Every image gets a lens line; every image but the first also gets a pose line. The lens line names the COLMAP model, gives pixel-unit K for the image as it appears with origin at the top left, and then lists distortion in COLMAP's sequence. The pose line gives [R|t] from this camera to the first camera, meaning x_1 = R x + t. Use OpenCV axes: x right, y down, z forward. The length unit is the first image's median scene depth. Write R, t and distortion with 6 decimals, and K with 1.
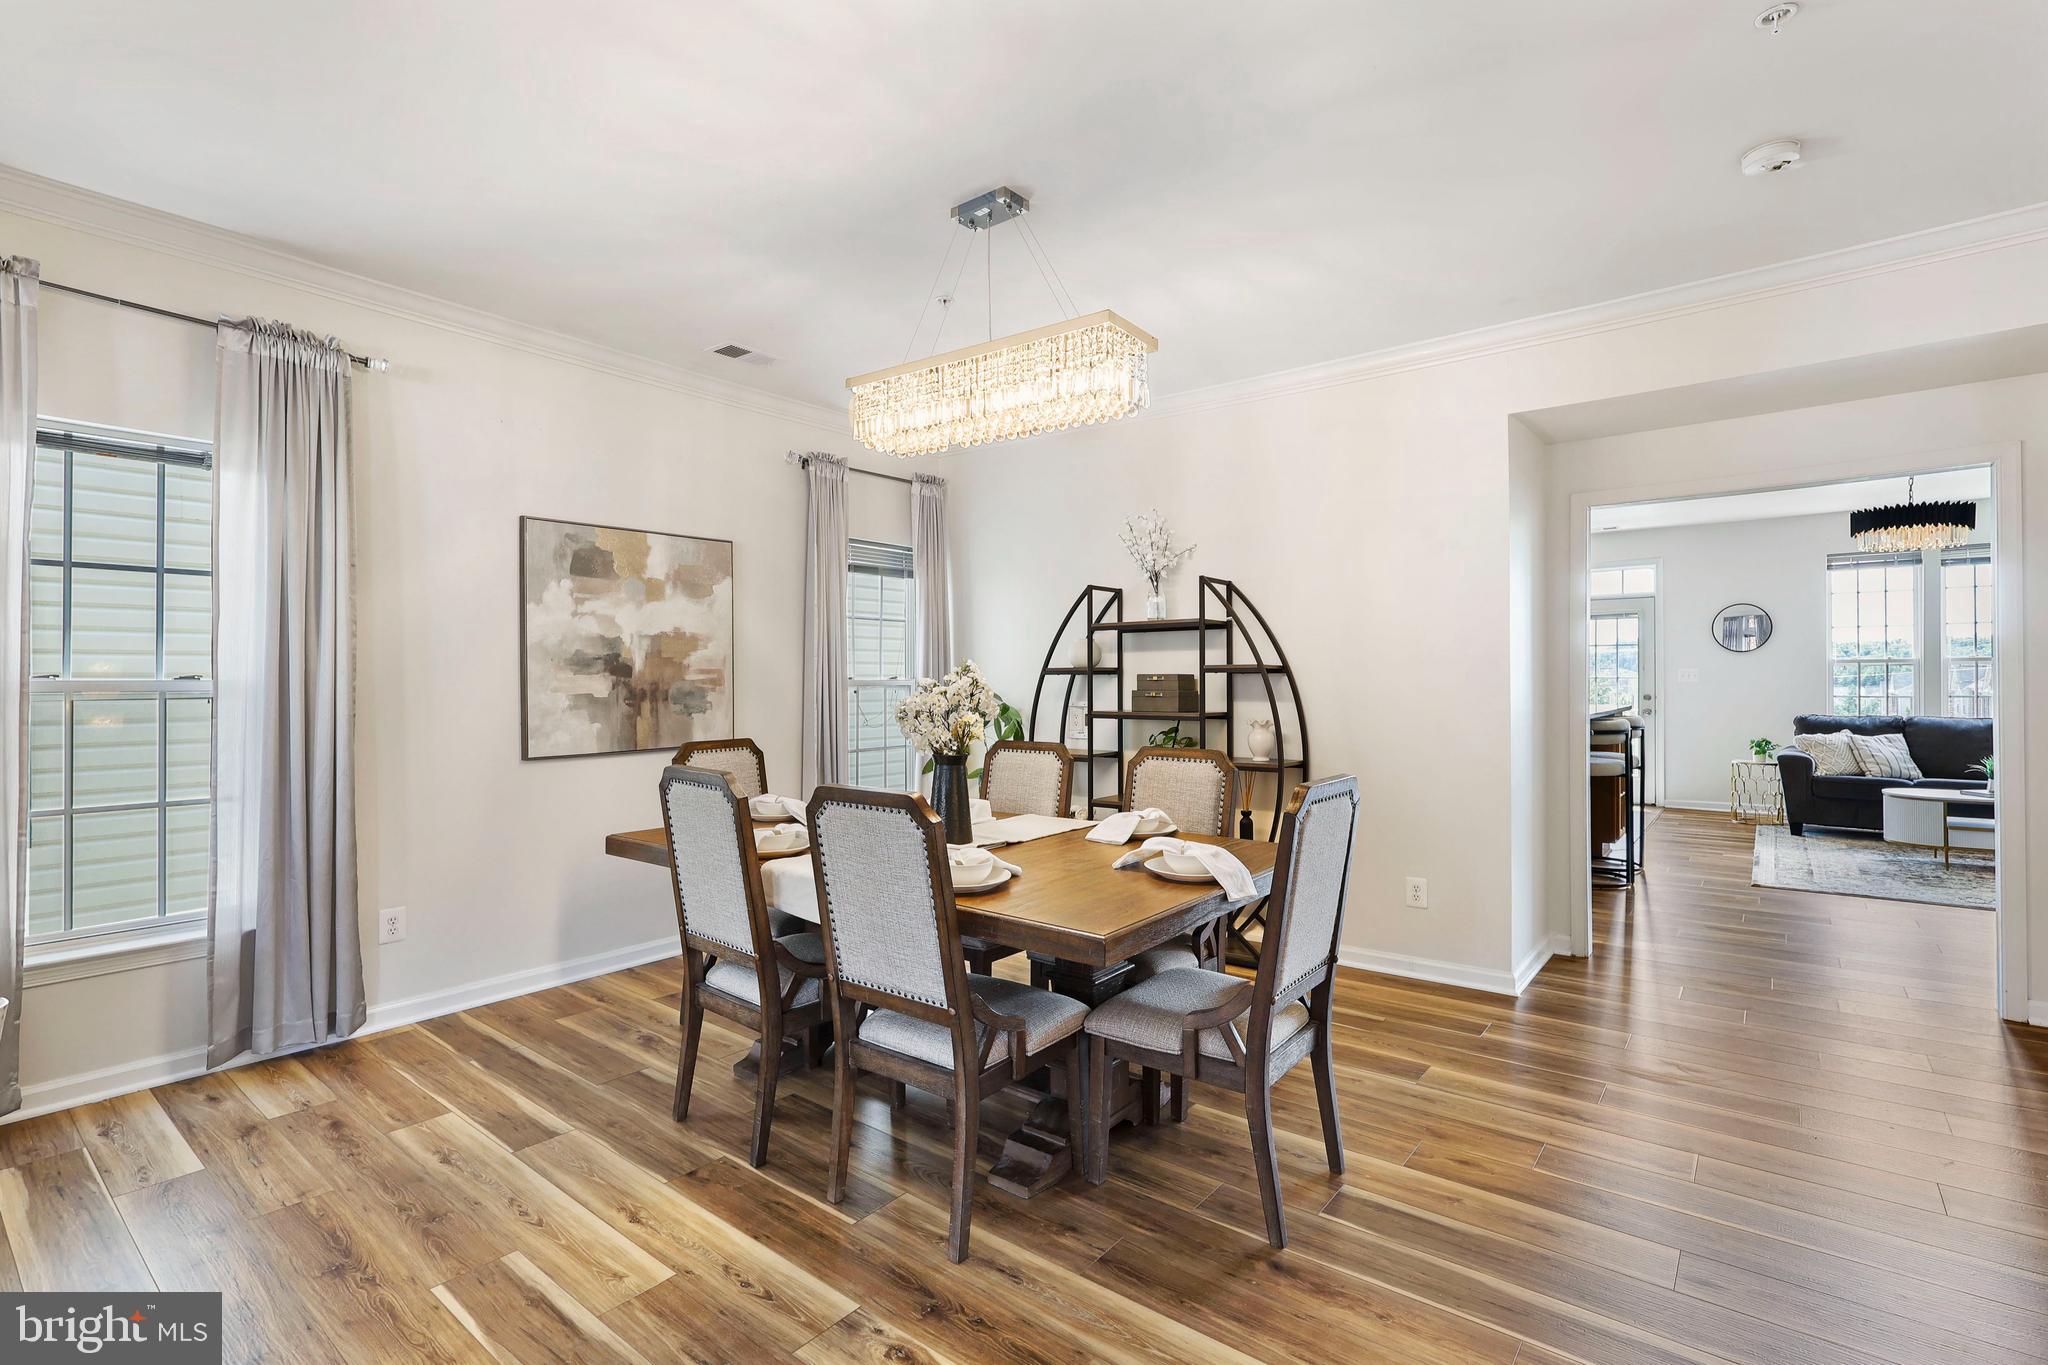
lens RADIAL K [[946.5, 0, 1023.6], [0, 946.5, 670.7], [0, 0, 1]] dist [-0.003706, 0.001708]
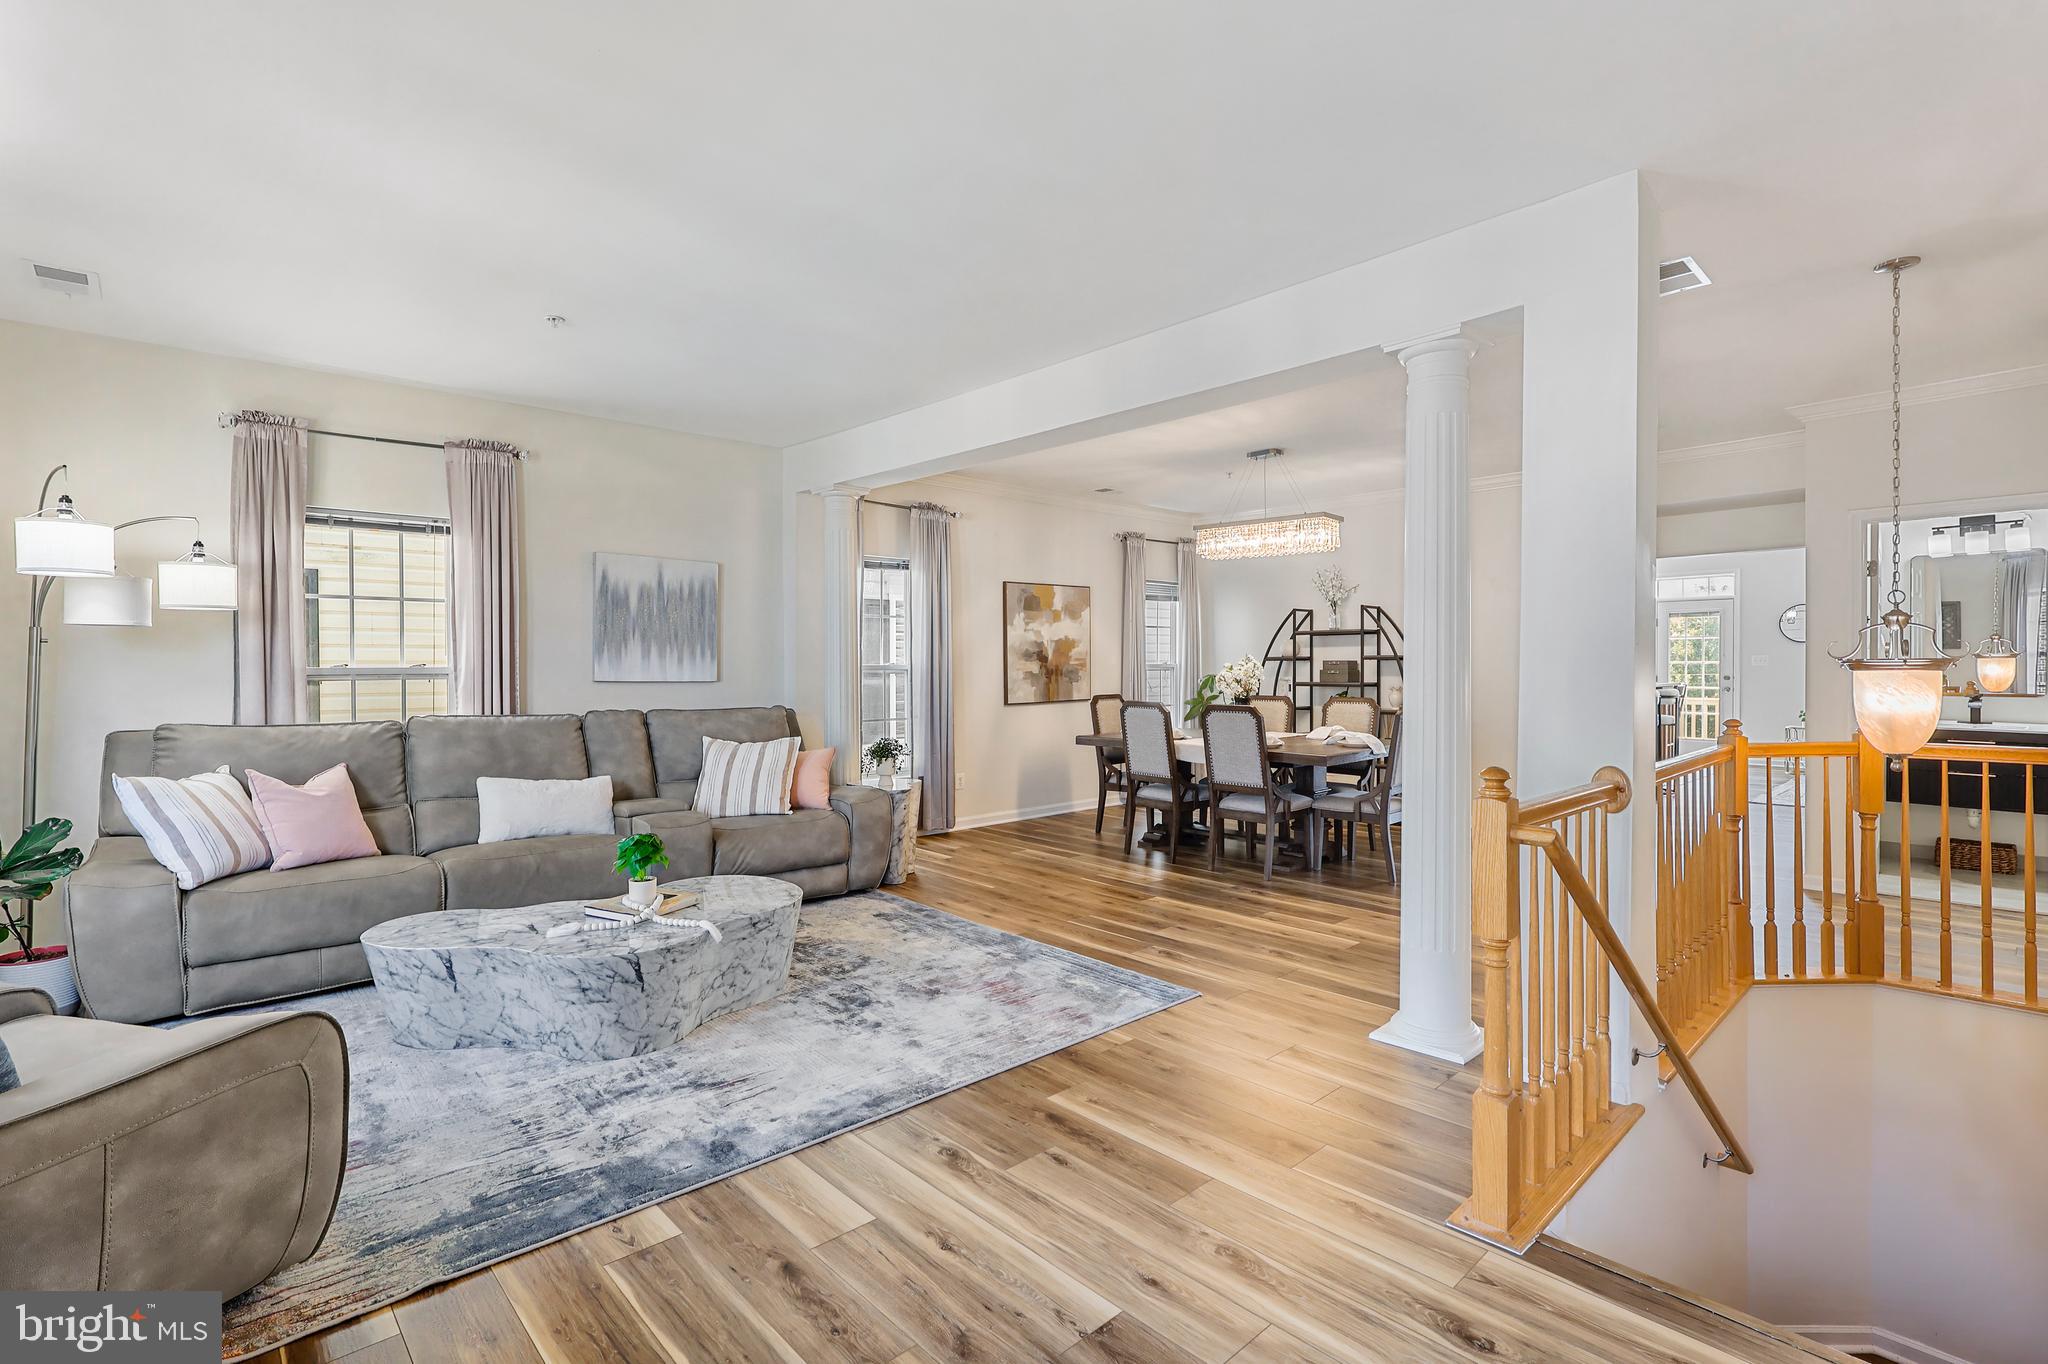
lens RADIAL K [[946.7, 0, 1024.0], [0, 946.7, 682.0], [0, 0, 1]] dist [-0.004777, 0.000494]
pose [[0.988233, 0.001879, -0.152943, -0.170373], [0.002778, 0.999539, 0.030230, -0.011951], [0.152929, -0.030299, 0.987773, -0.870322]]
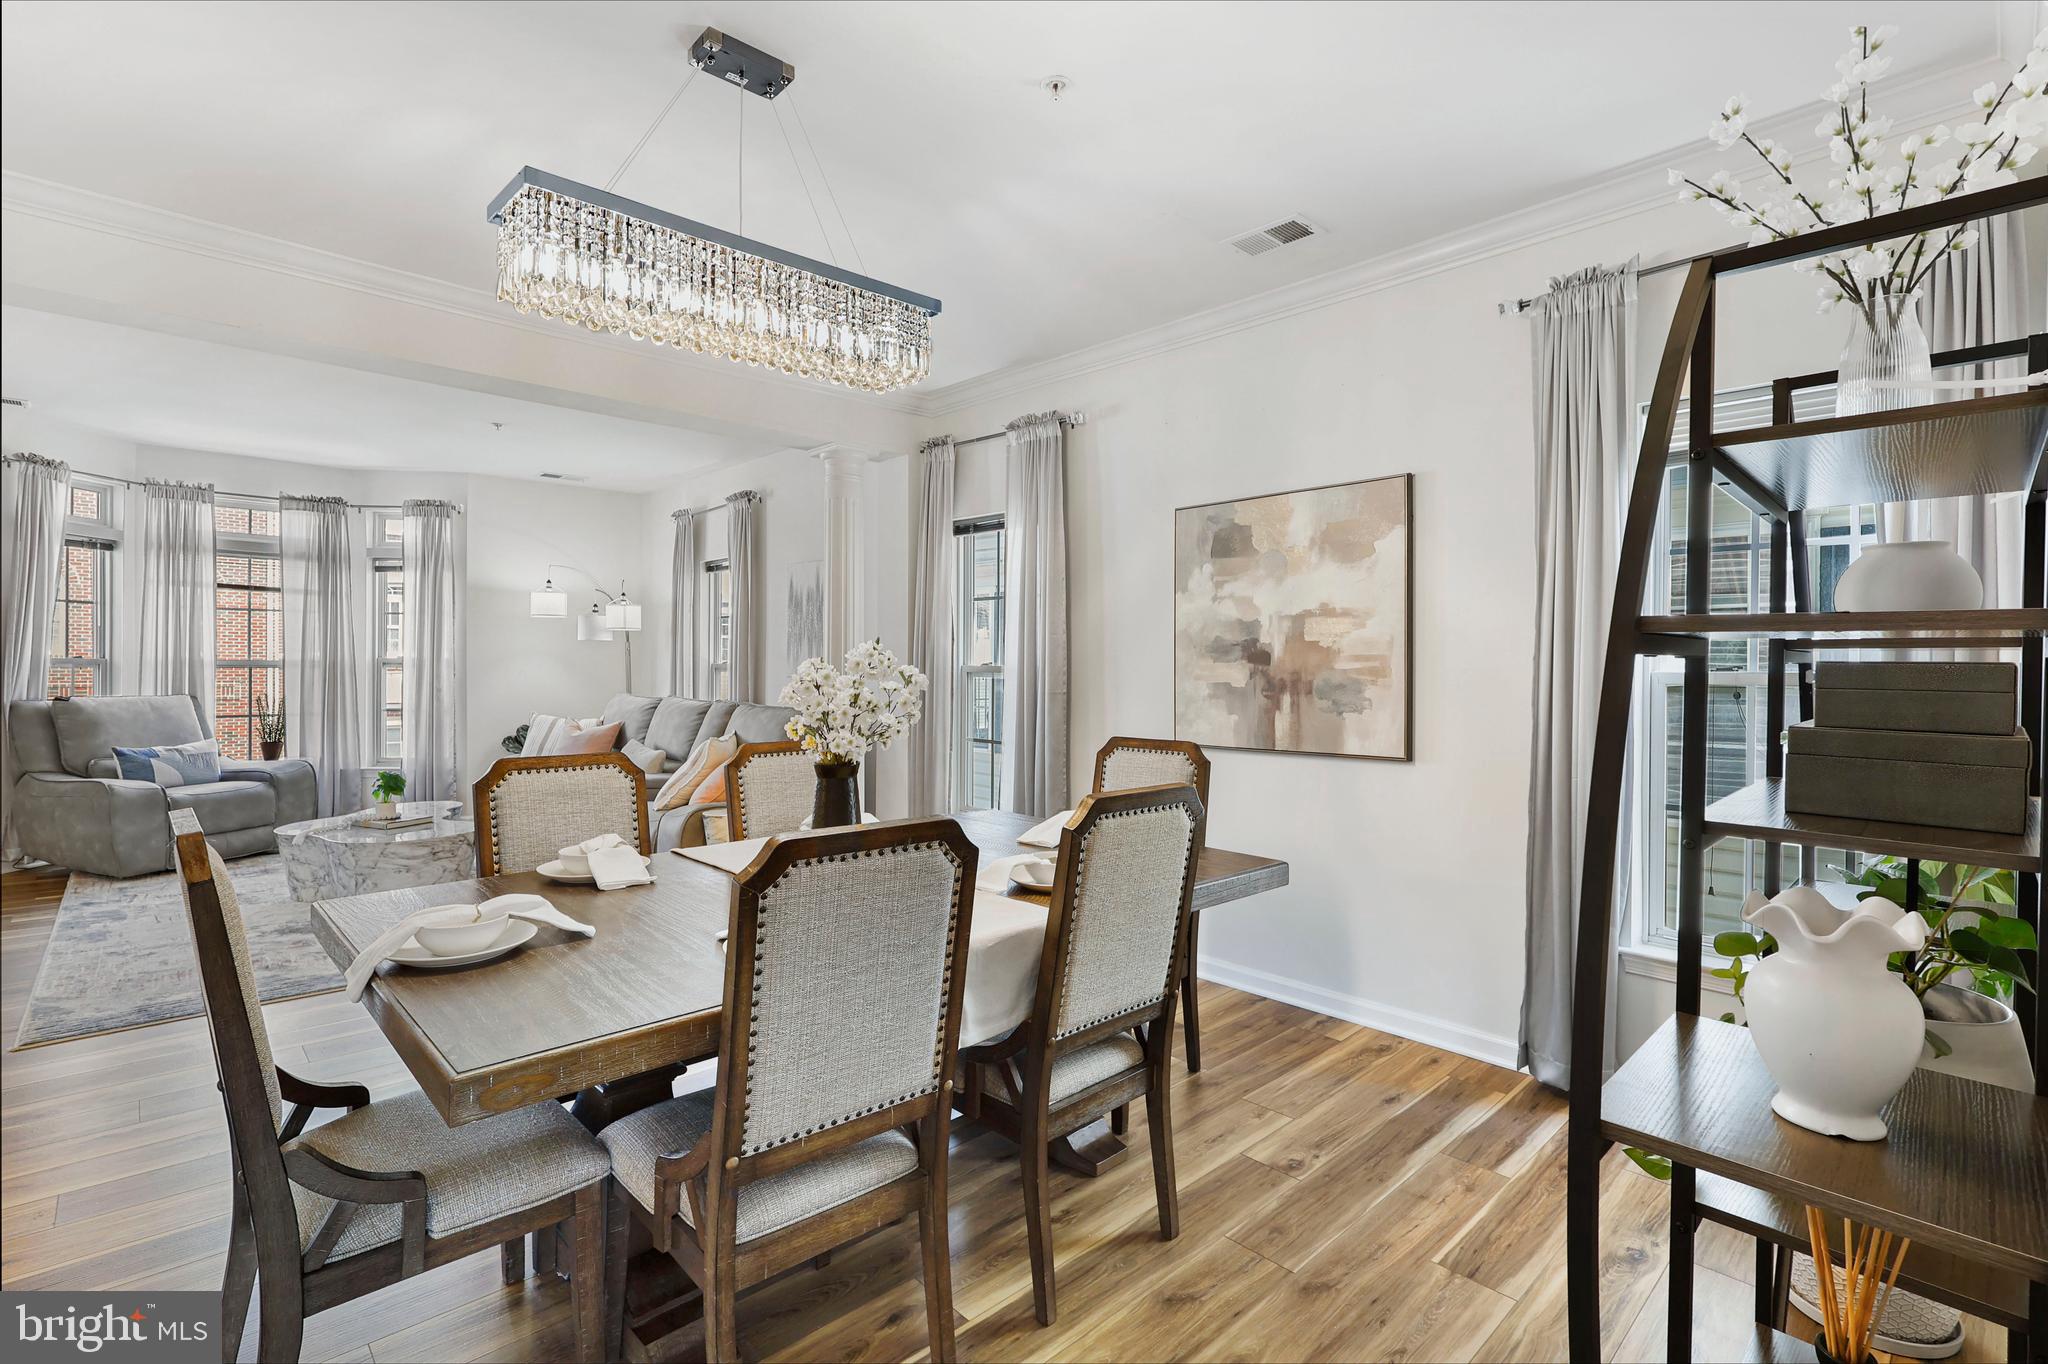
lens RADIAL K [[946.5, 0, 1023.6], [0, 946.5, 670.2], [0, 0, 1]] dist [-0.003706, 0.001708]
pose [[-0.142675, 0.005887, -0.989752, 0.473025], [0.000901, 0.999983, 0.005818, 0.006142], [0.989769, -0.000062, -0.142678, 0.894329]]
